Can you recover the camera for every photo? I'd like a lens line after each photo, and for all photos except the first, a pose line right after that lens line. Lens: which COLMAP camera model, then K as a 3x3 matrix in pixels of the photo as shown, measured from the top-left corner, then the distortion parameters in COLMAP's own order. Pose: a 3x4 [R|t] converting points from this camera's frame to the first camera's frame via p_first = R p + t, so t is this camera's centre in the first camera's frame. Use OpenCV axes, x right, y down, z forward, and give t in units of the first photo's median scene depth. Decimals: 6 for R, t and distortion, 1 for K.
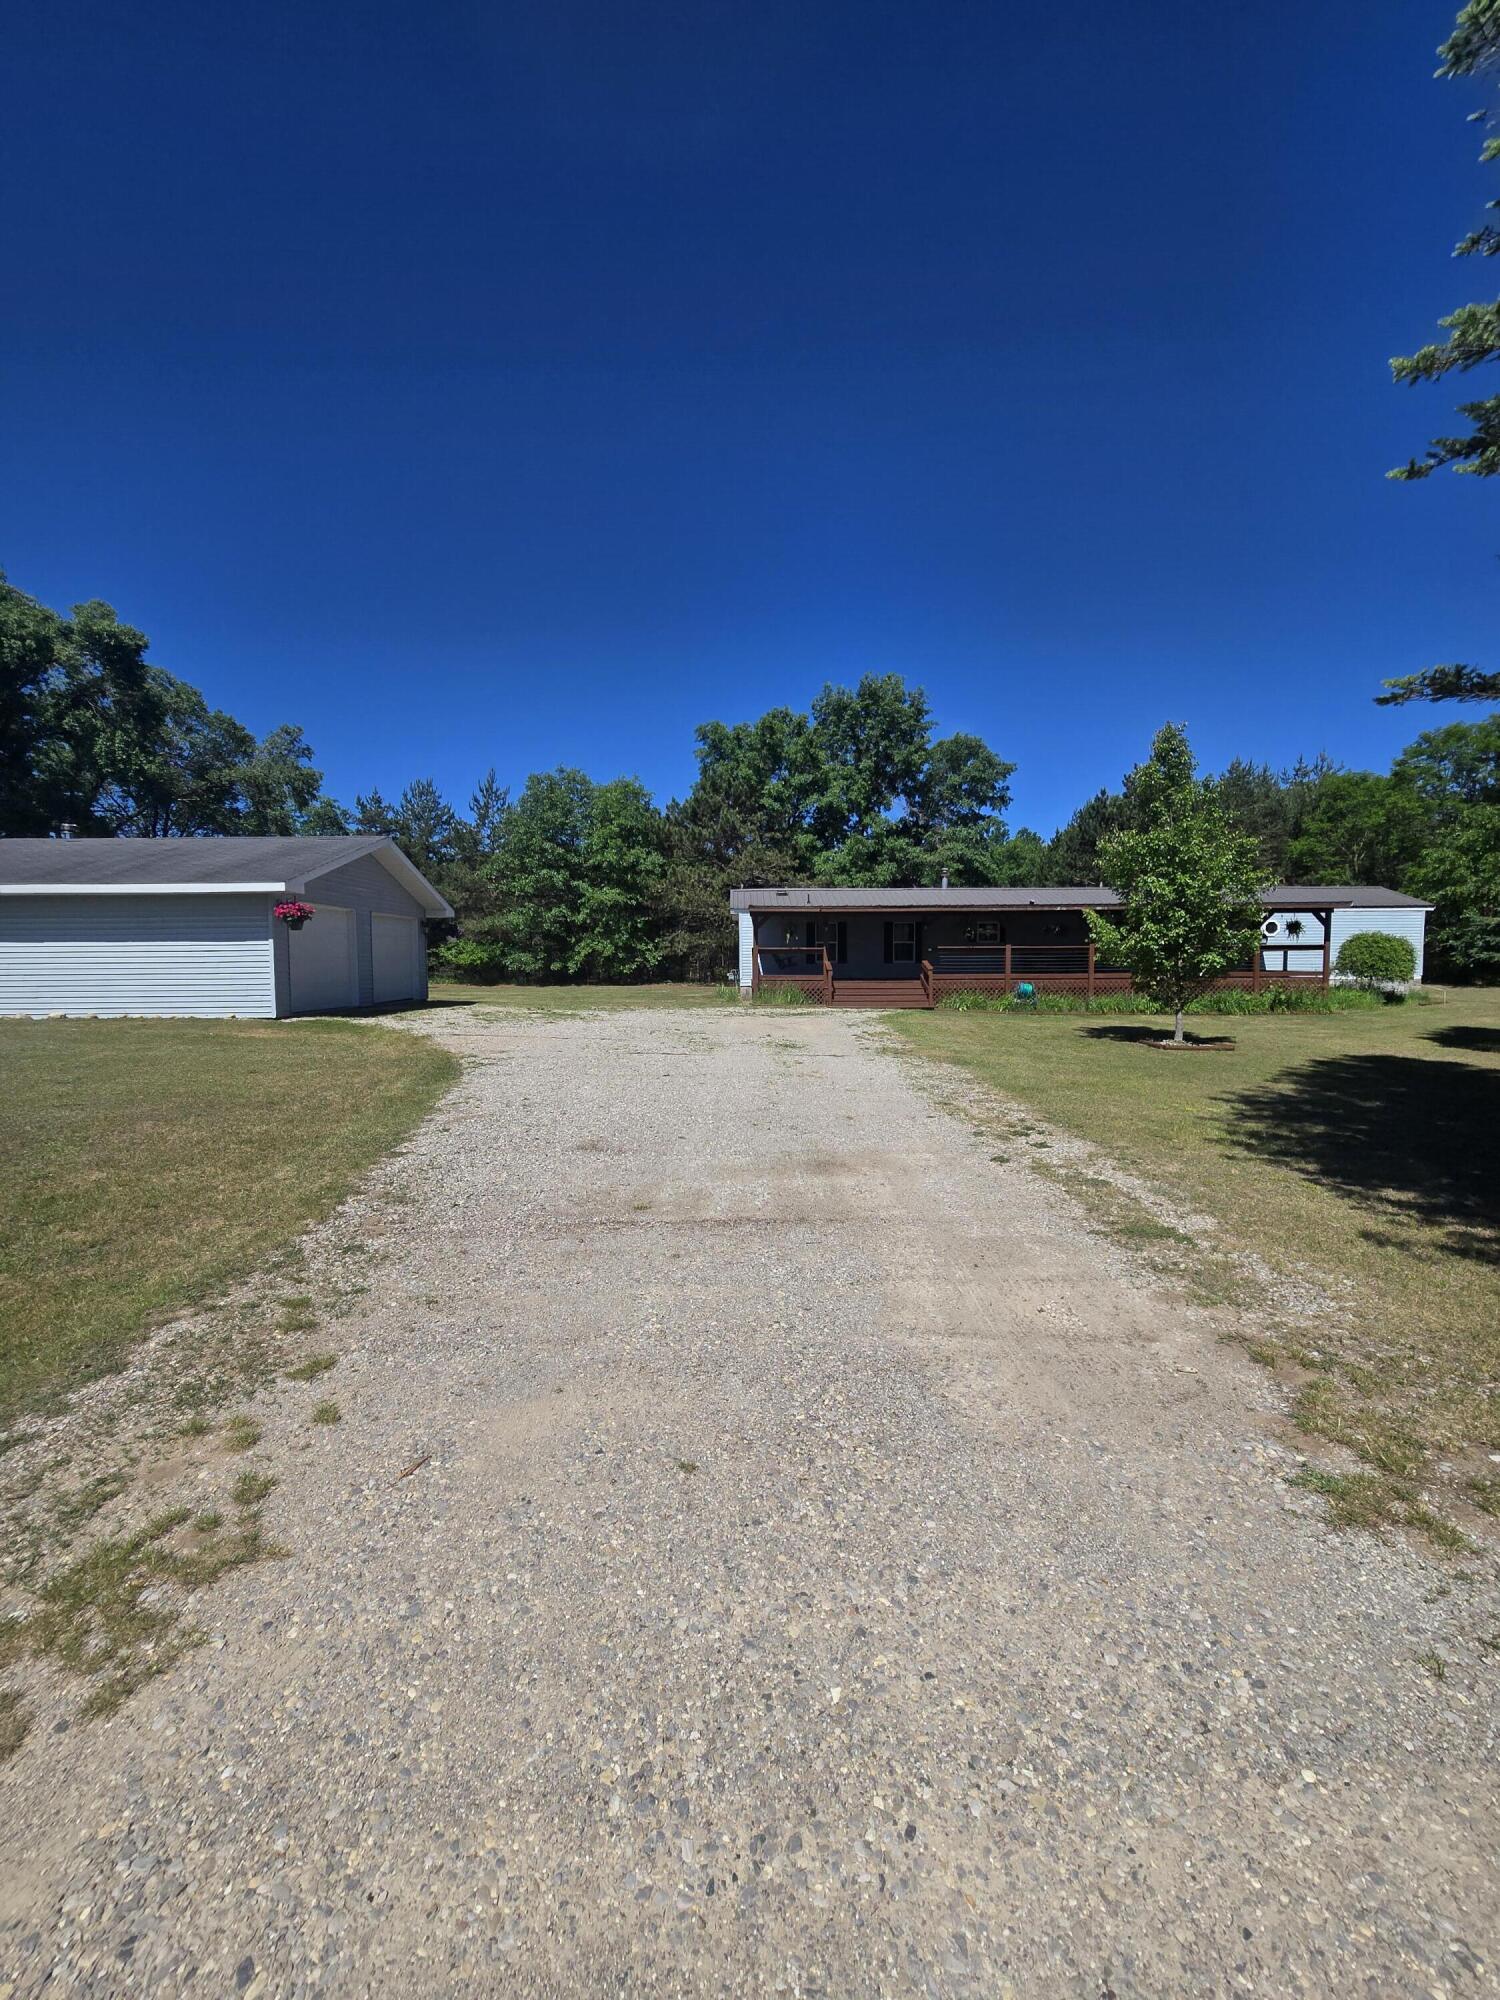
lens RADIAL K [[809.7, 0, 750.0], [0, 809.7, 1000.0], [0, 0, 1]] dist [-0.011134, 0.000187]
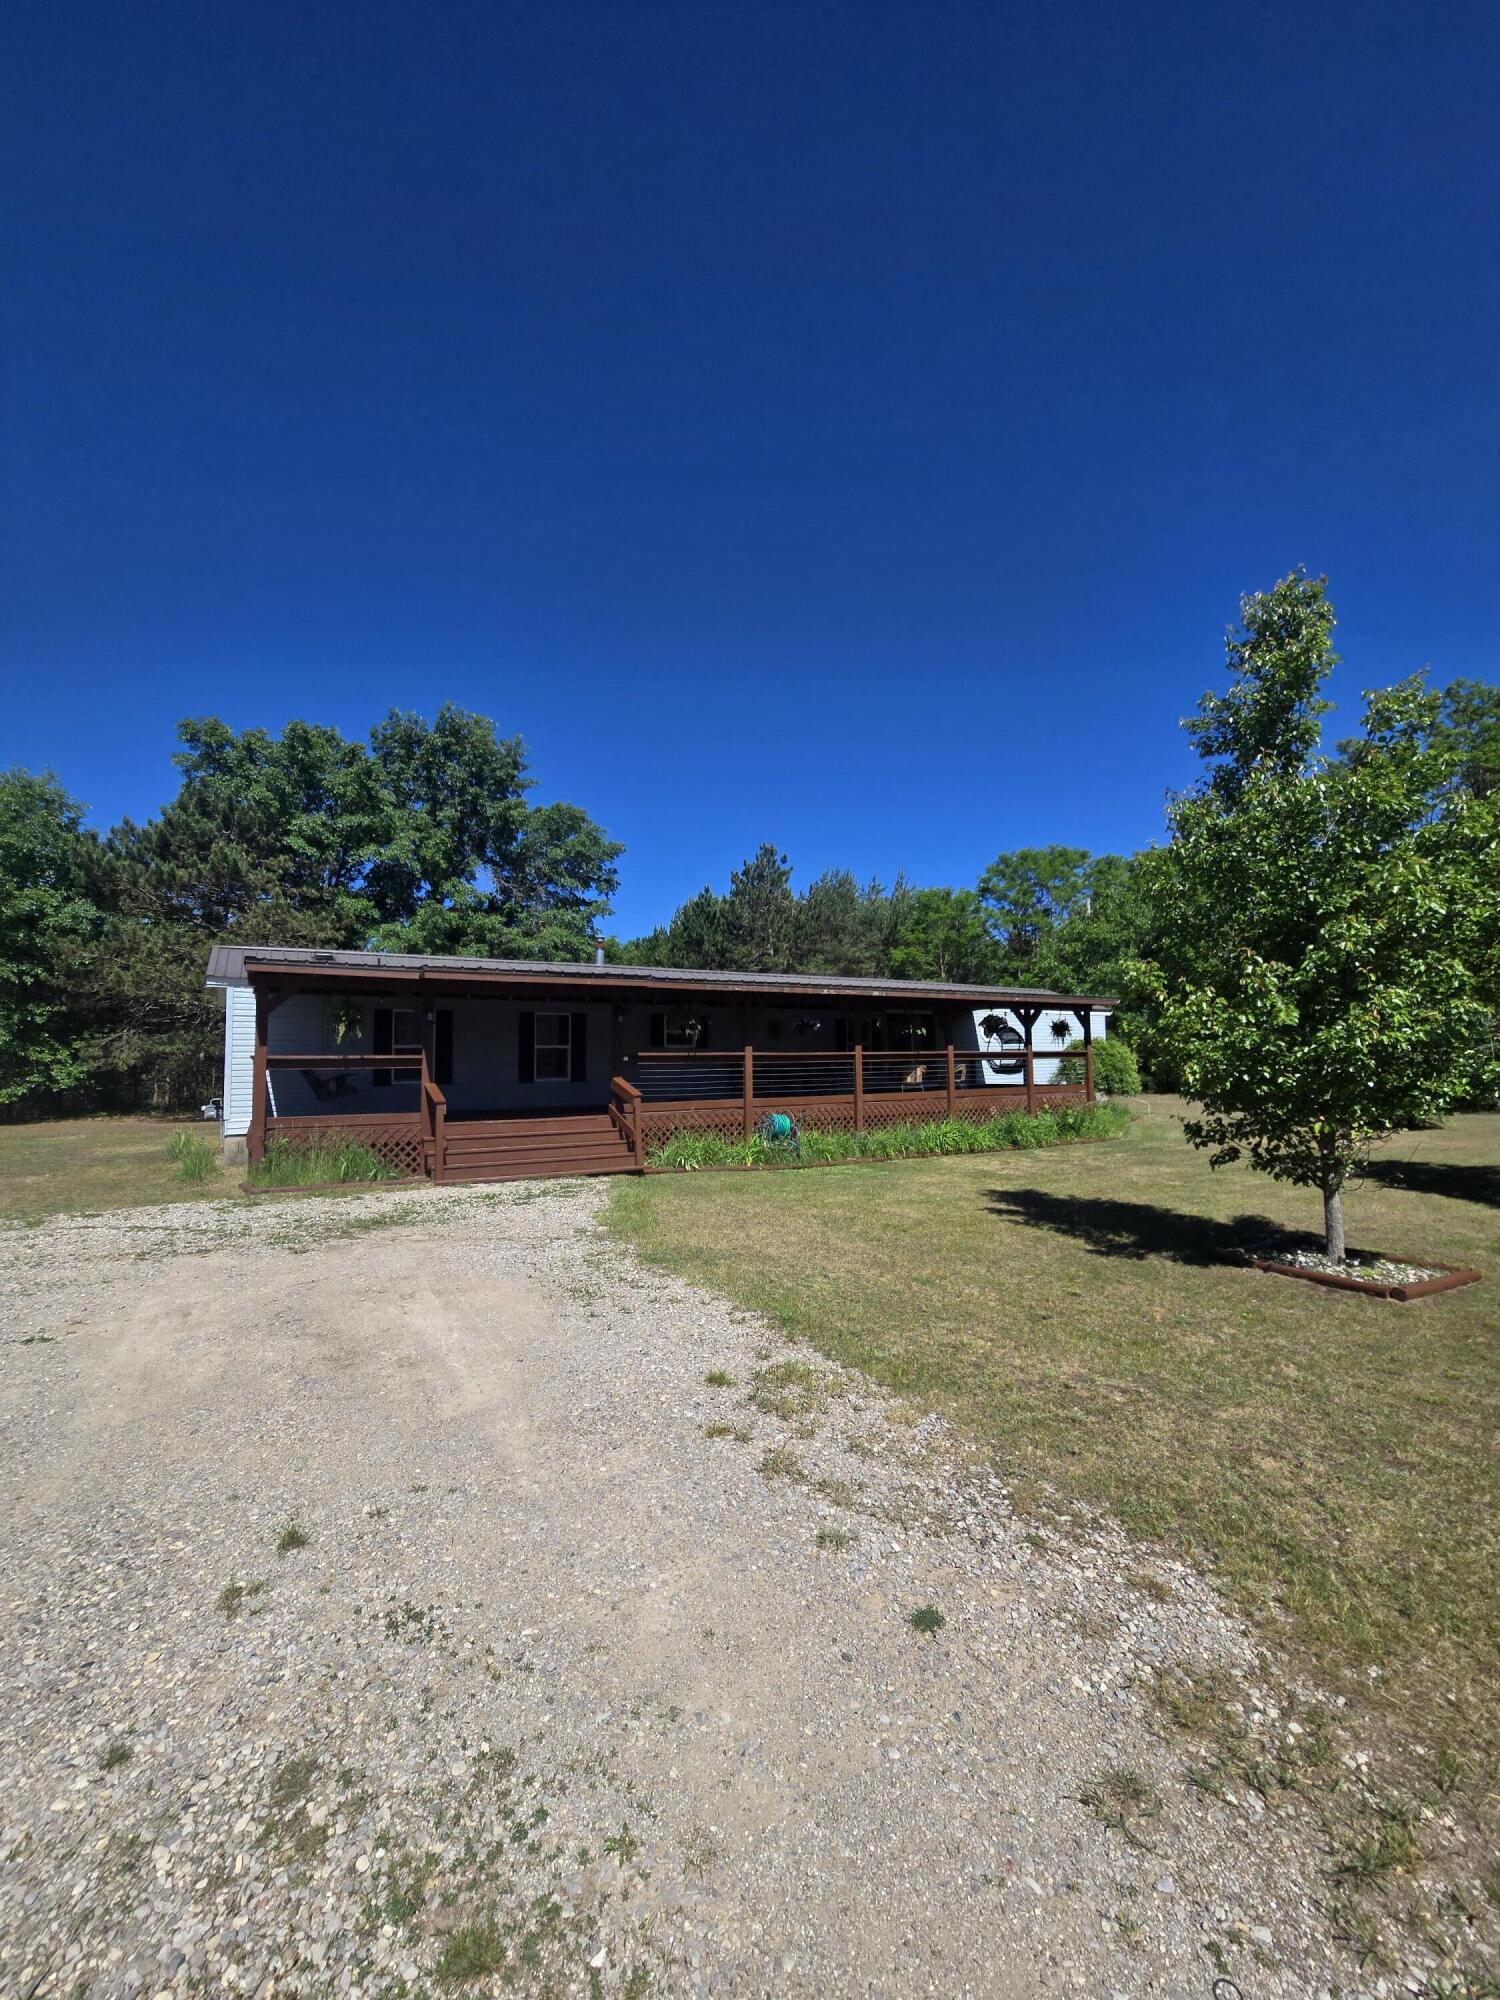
lens RADIAL K [[802.8, 0, 750.0], [0, 802.8, 1000.0], [0, 0, 1]] dist [-0.014213, 0.000046]
pose [[0.855037, 0.034194, 0.517439, 0.004588], [0.036685, 0.991335, -0.126130, -0.015610], [-0.517268, 0.126828, 0.846374, 0.252884]]
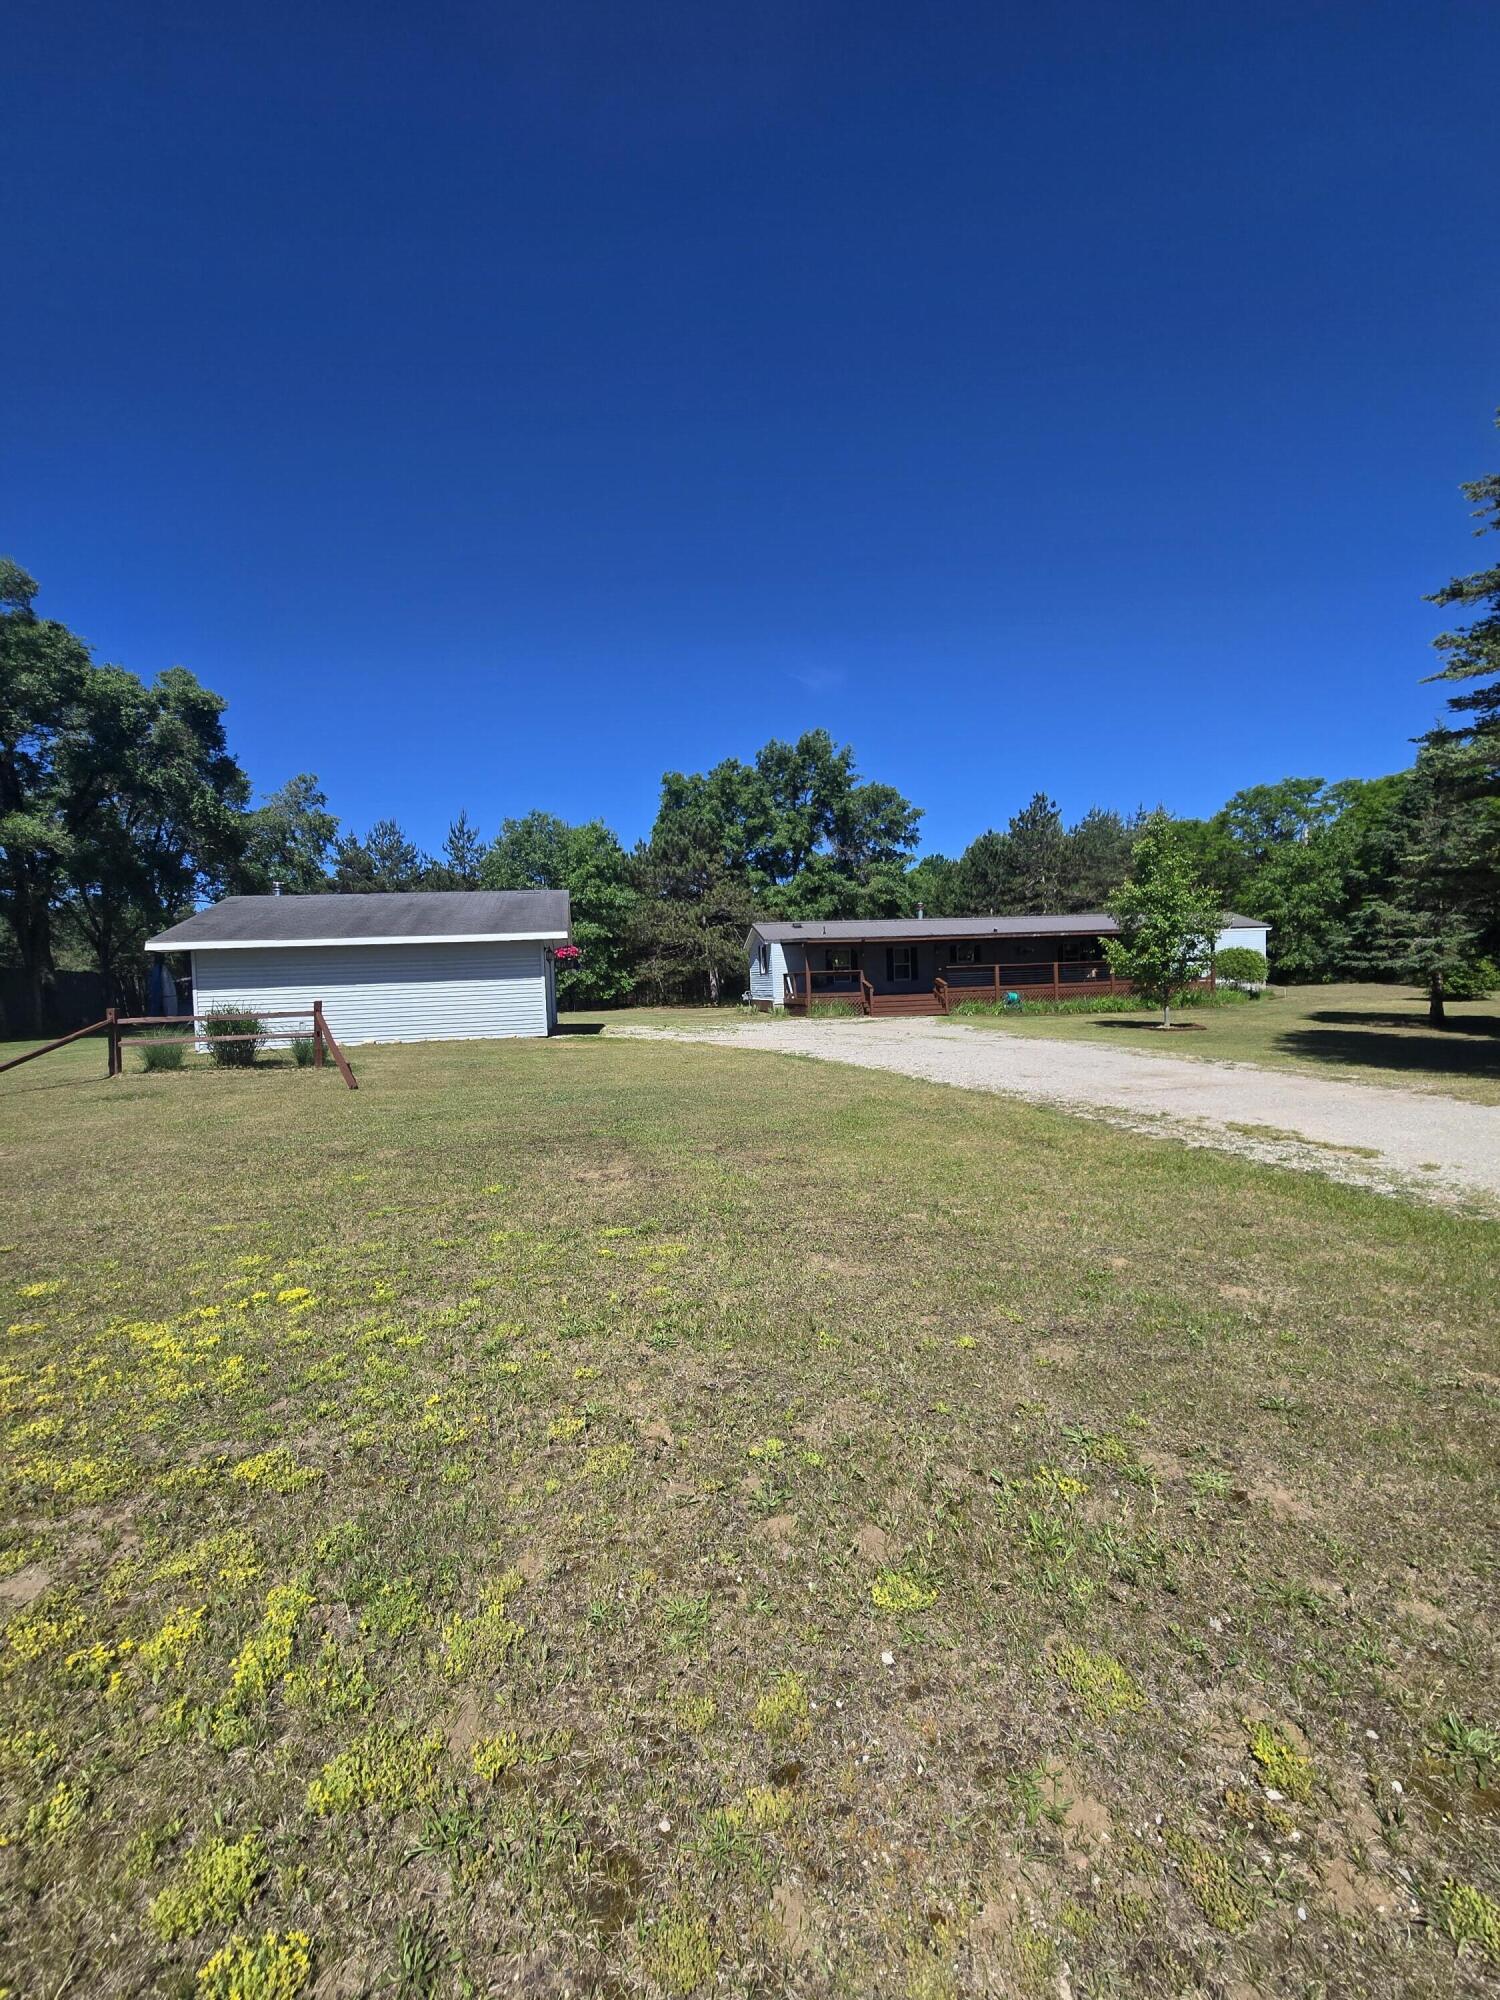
lens RADIAL K [[802.8, 0, 750.0], [0, 802.8, 1000.0], [0, 0, 1]] dist [-0.014213, 0.000046]
pose [[0.982989, -0.036361, 0.180028, -0.157873], [0.041544, 0.998821, -0.025107, 0.002997], [-0.178903, 0.032159, 0.983341, -0.099574]]
